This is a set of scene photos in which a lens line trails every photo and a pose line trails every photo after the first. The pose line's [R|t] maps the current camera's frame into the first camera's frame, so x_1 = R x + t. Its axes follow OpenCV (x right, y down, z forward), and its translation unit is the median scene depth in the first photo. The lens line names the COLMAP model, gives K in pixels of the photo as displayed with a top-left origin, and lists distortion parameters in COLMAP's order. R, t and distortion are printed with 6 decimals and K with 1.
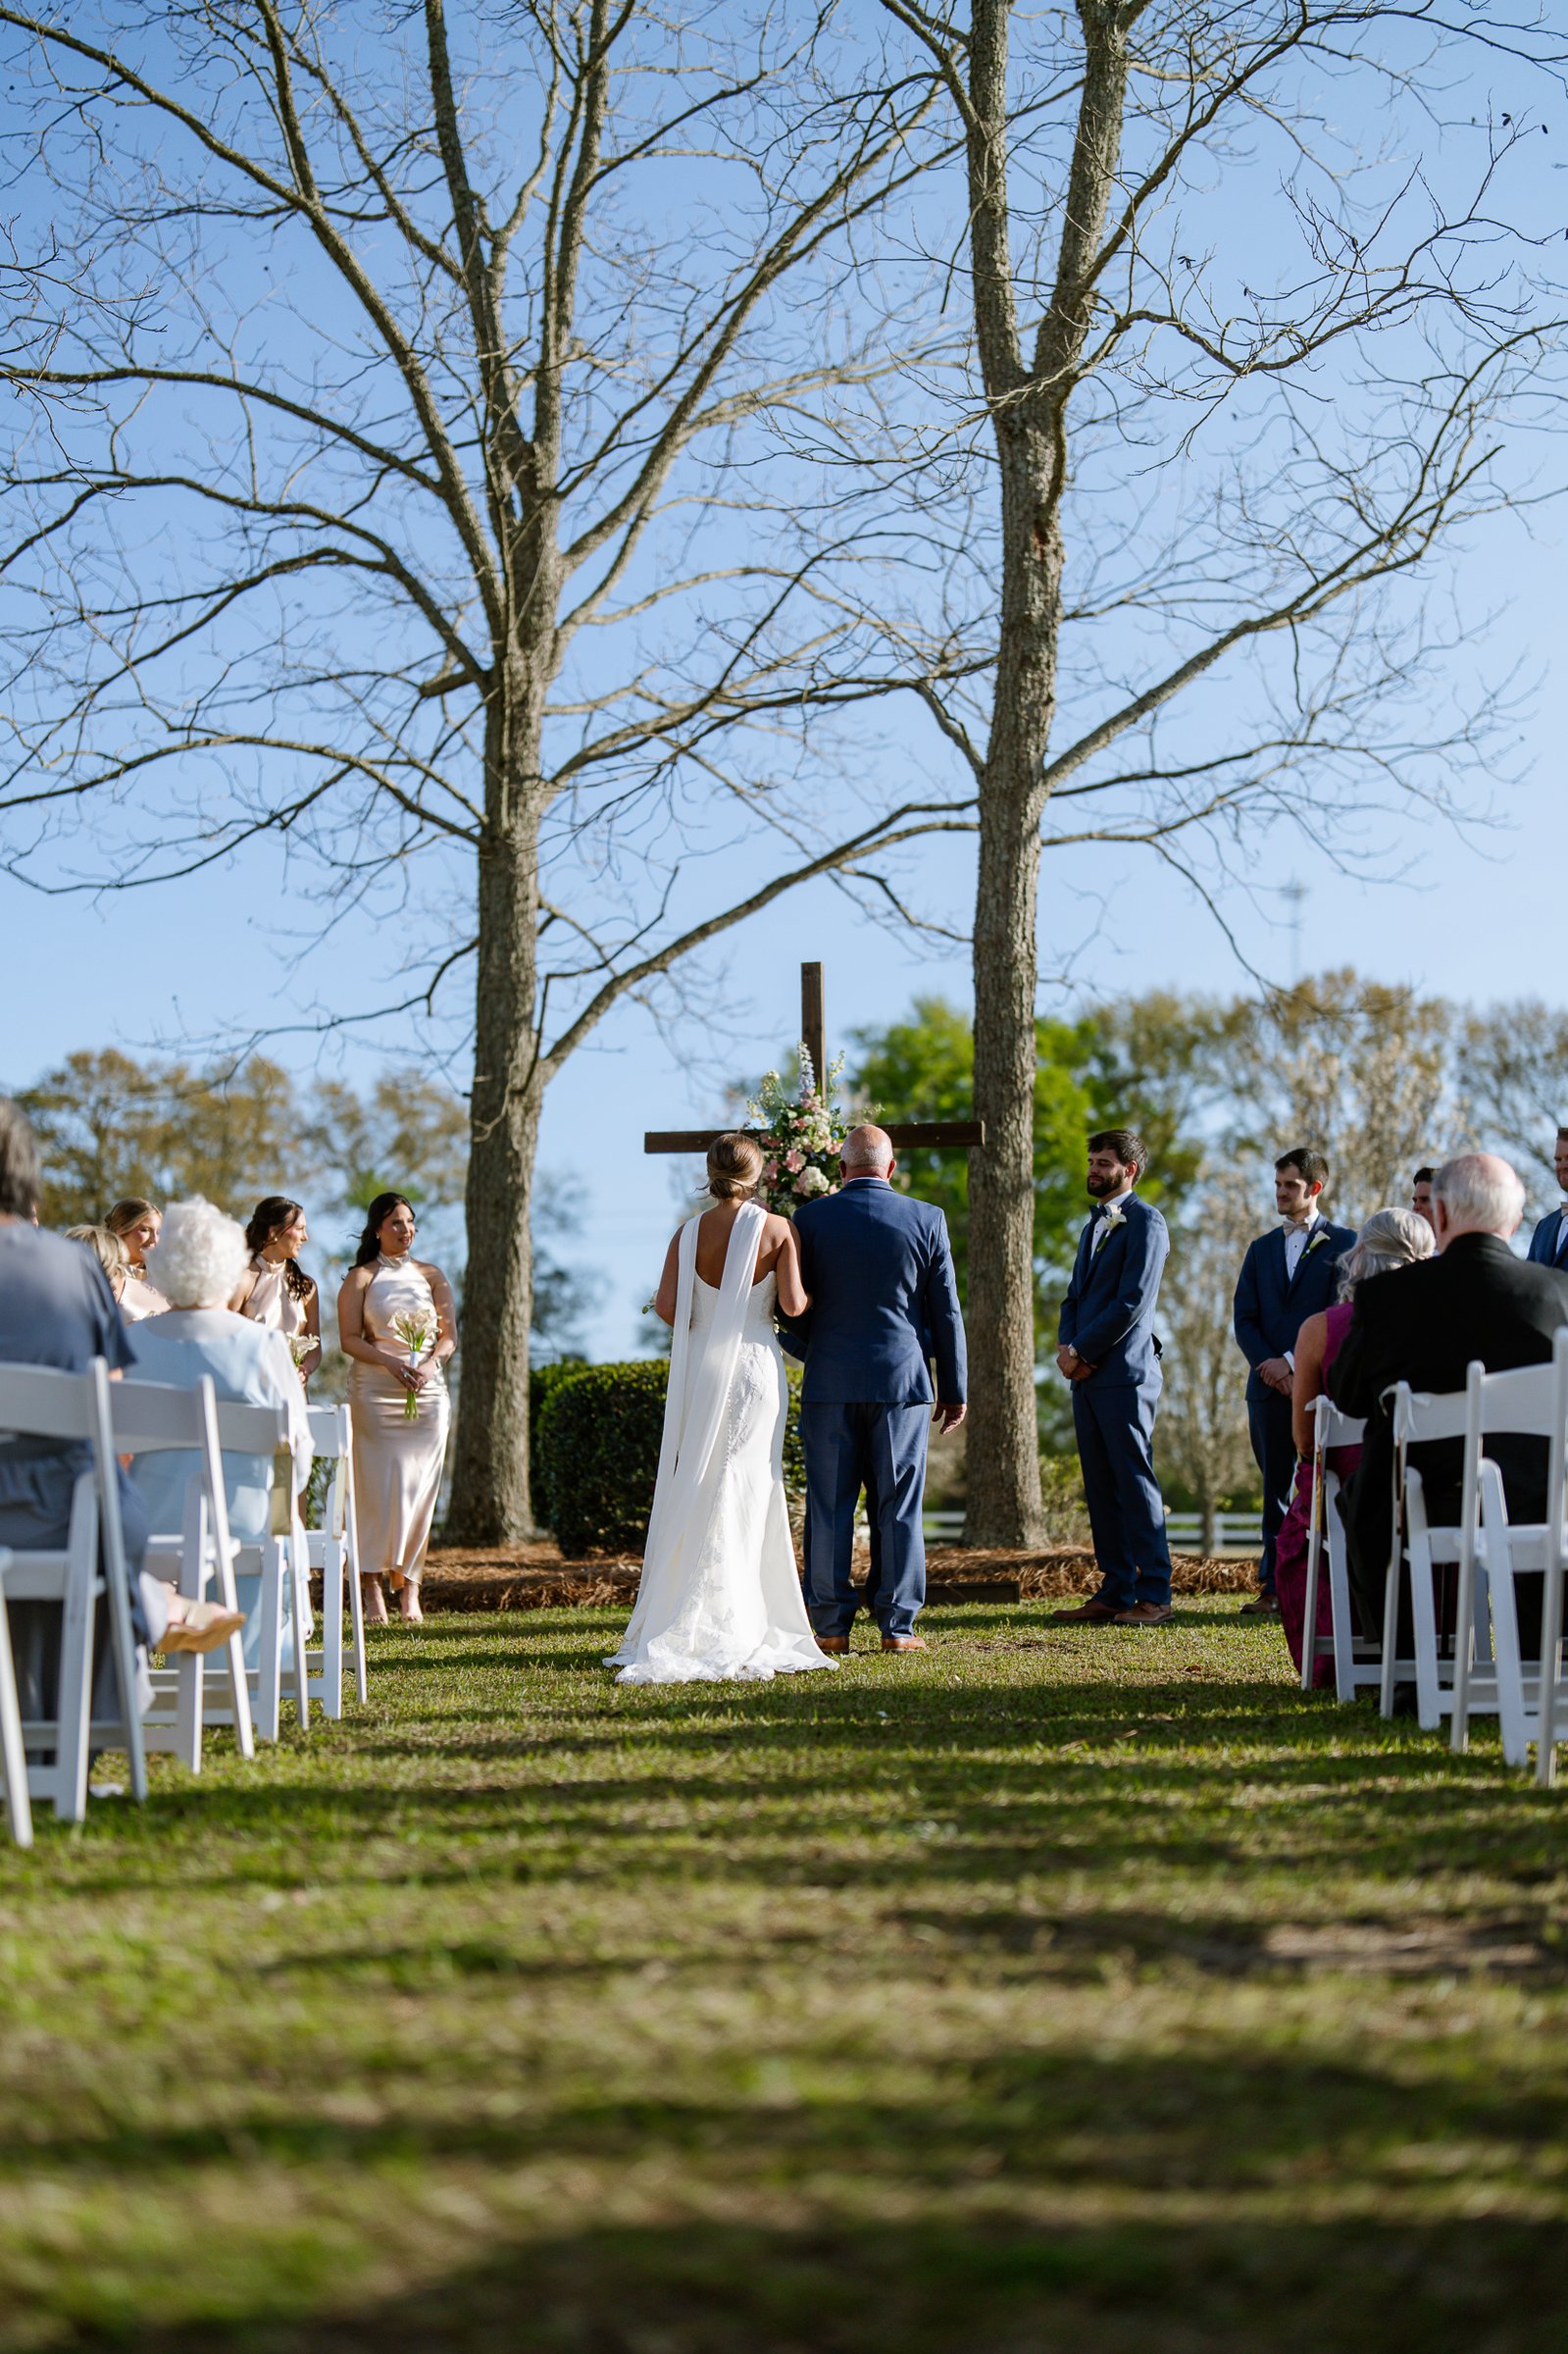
lens RADIAL K [[3255.5, 0, 784.0], [0, 3255.5, 1177.0], [0, 0, 1]] dist [0.013713, 0.006267]
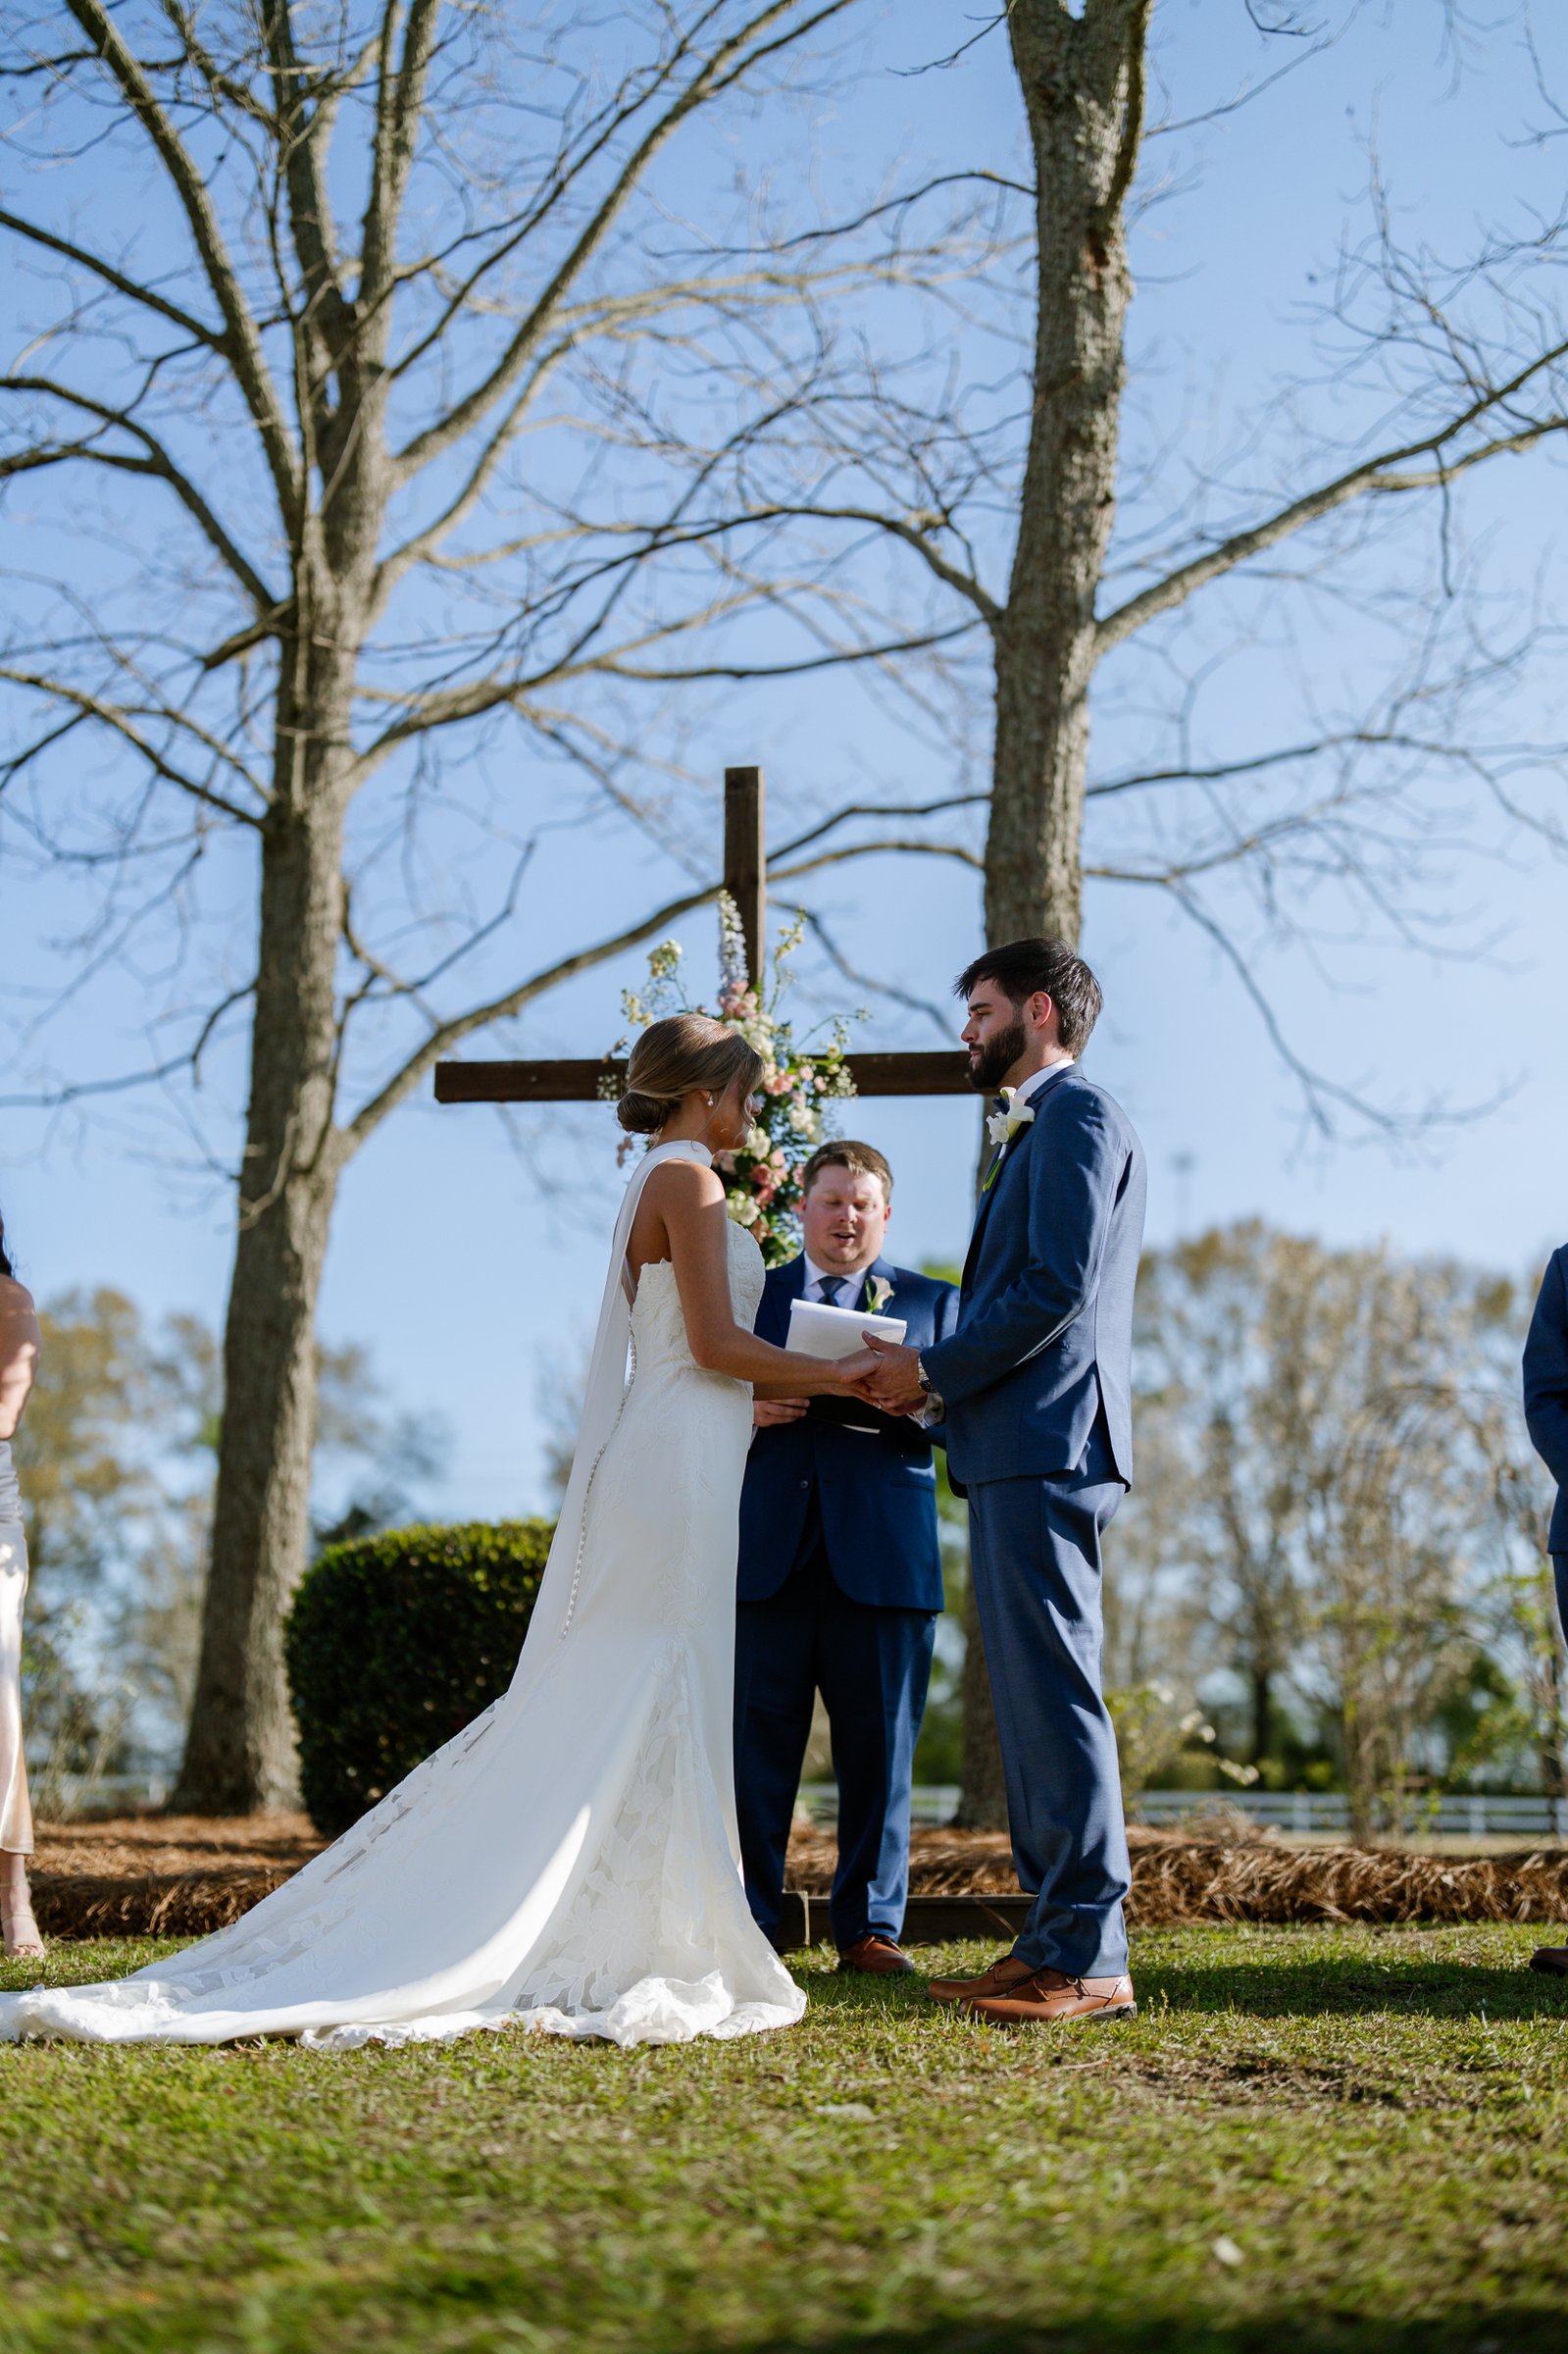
lens RADIAL K [[3255.5, 0, 784.0], [0, 3255.5, 1177.0], [0, 0, 1]] dist [0.013713, 0.006267]
pose [[0.999090, 0.023417, 0.035647, -0.001775], [-0.020388, 0.996332, -0.083104, 0.032466], [-0.037463, 0.082301, 0.995903, 0.286162]]
